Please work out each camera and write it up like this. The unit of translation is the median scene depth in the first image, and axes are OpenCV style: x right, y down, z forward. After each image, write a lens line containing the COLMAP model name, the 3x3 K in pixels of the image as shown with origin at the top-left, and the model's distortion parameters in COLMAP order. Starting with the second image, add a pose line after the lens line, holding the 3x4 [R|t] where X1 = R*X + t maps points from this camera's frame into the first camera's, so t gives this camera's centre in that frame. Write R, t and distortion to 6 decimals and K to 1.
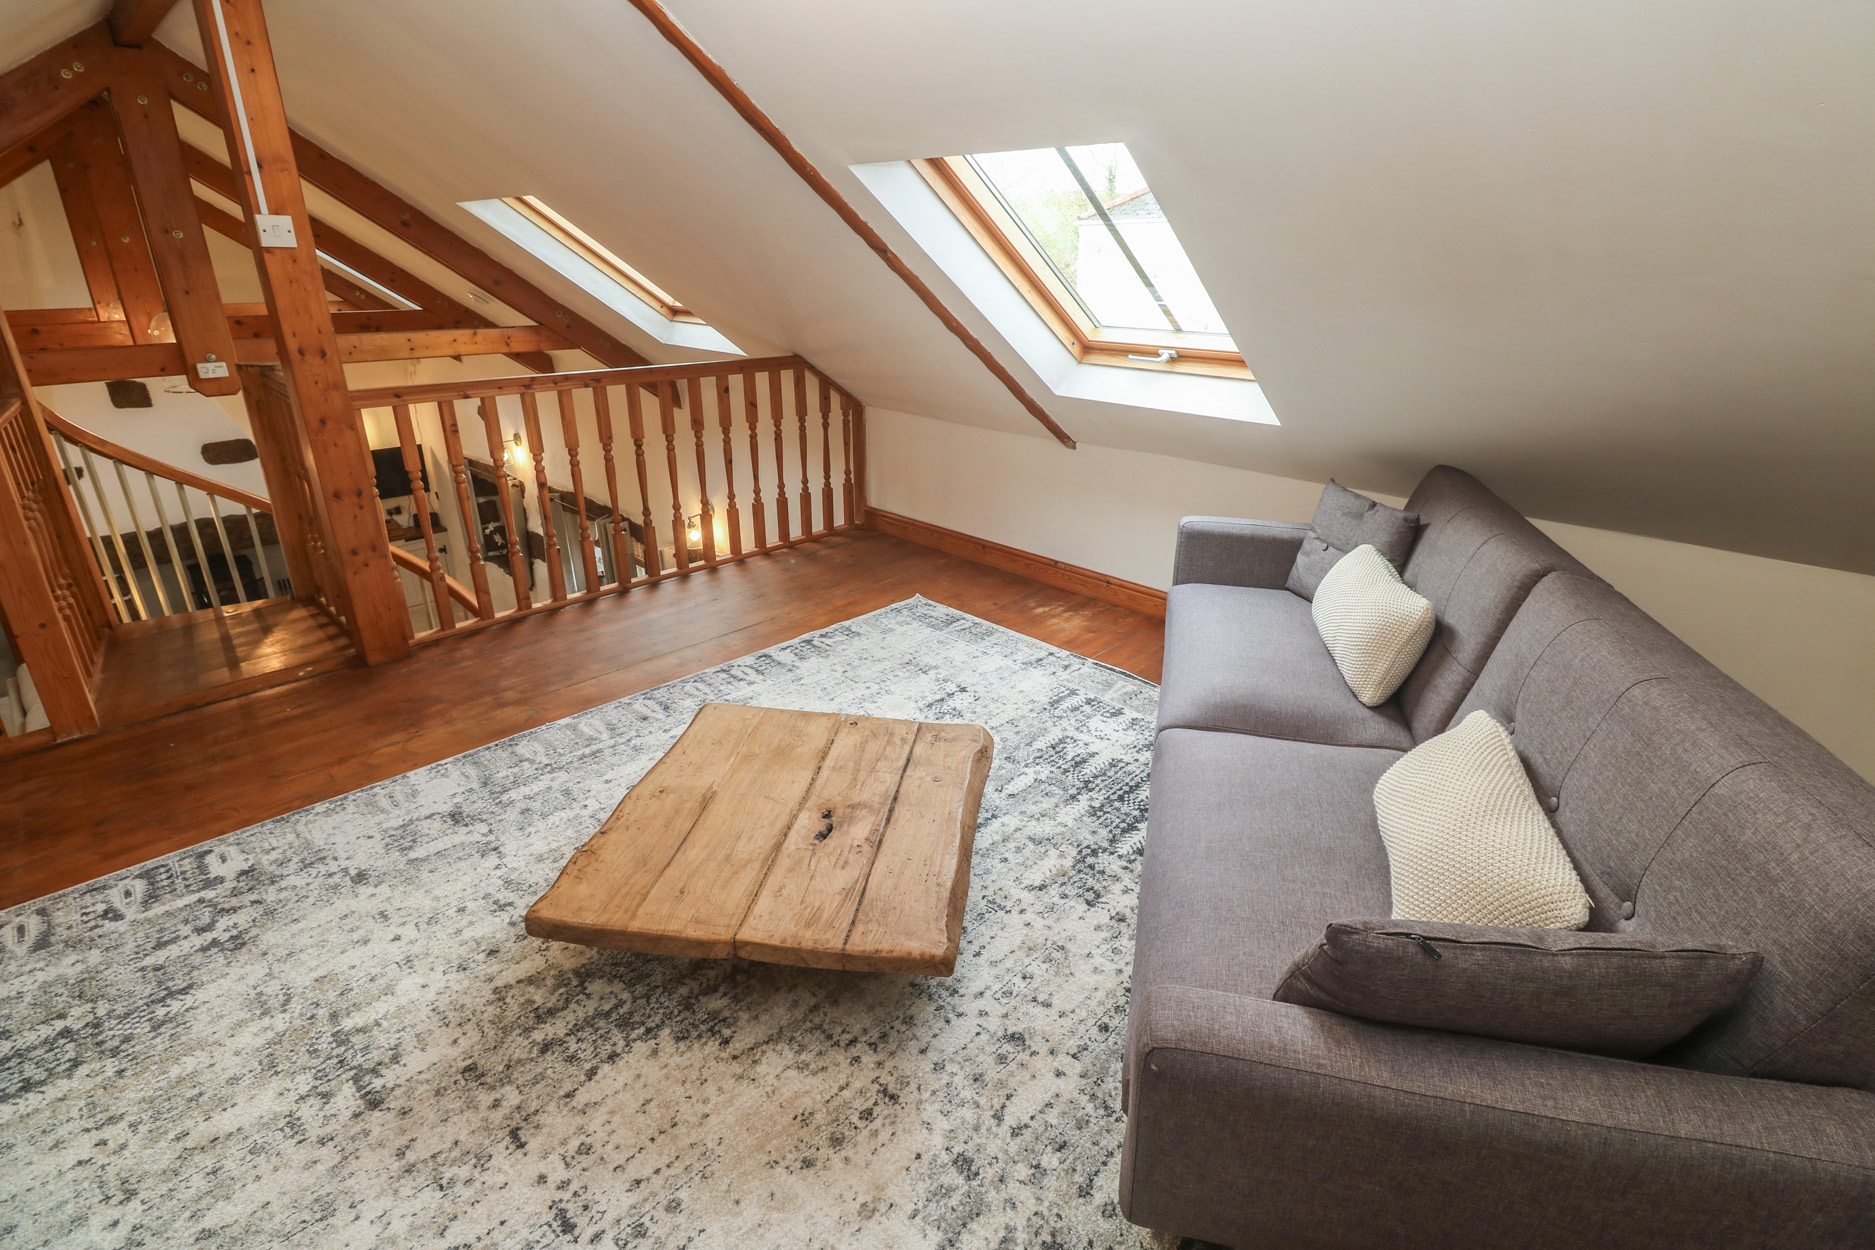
lens RADIAL K [[893.9, 0, 954.3], [0, 893.9, 606.0], [0, 0, 1]] dist [0.002091, -0.014152]
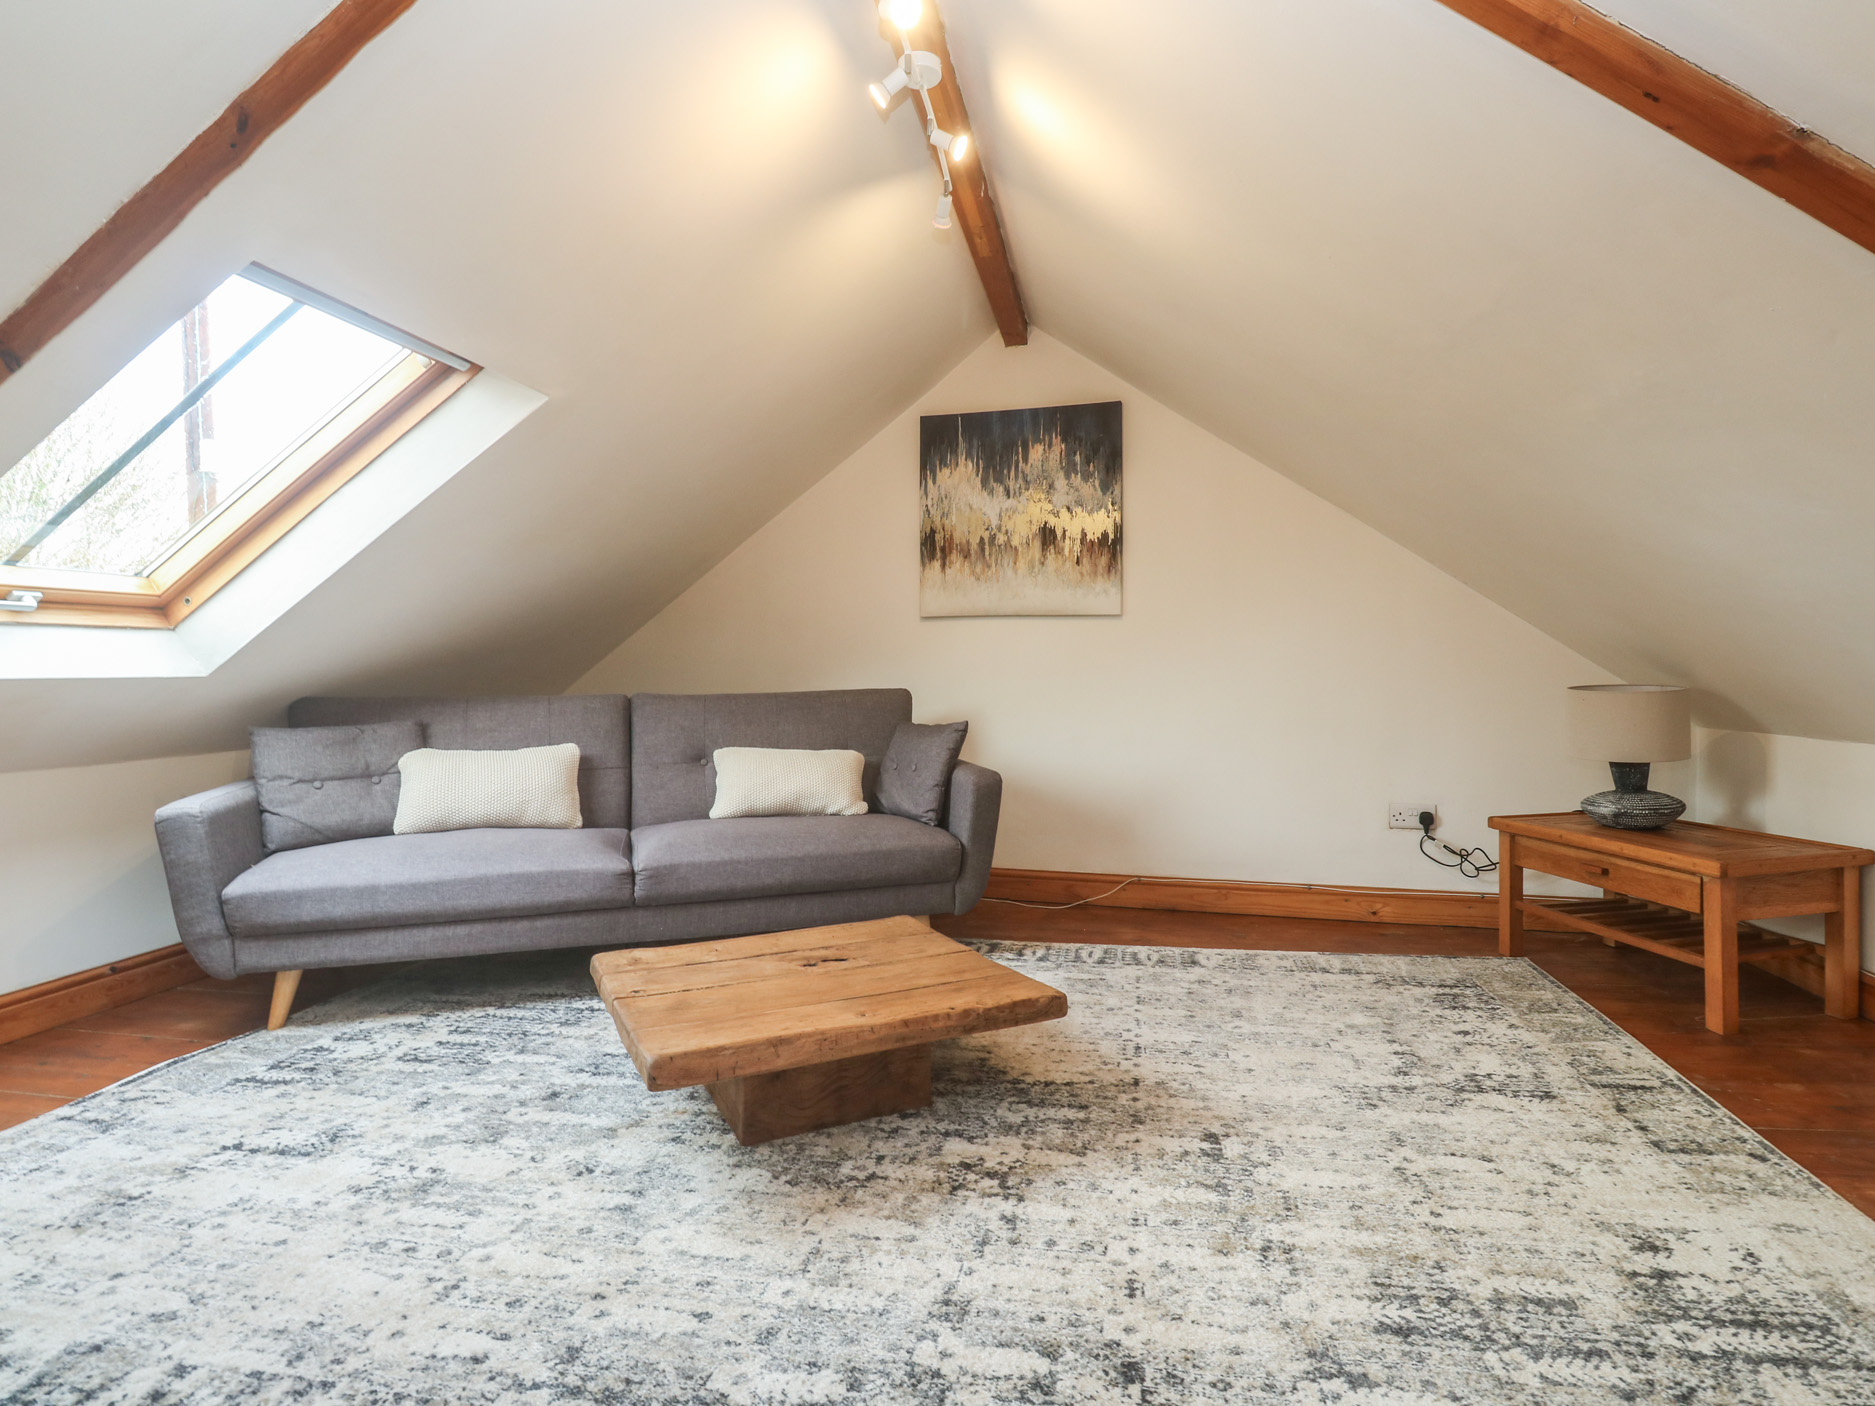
lens RADIAL K [[972.8, 0, 962.8], [0, 972.8, 683.0], [0, 0, 1]] dist [0.002644, -0.013553]
pose [[-0.561172, -0.024567, 0.827335, -1.277952], [0.297380, 0.926832, 0.229231, -0.310234], [-0.772432, 0.374671, -0.512806, 1.429964]]
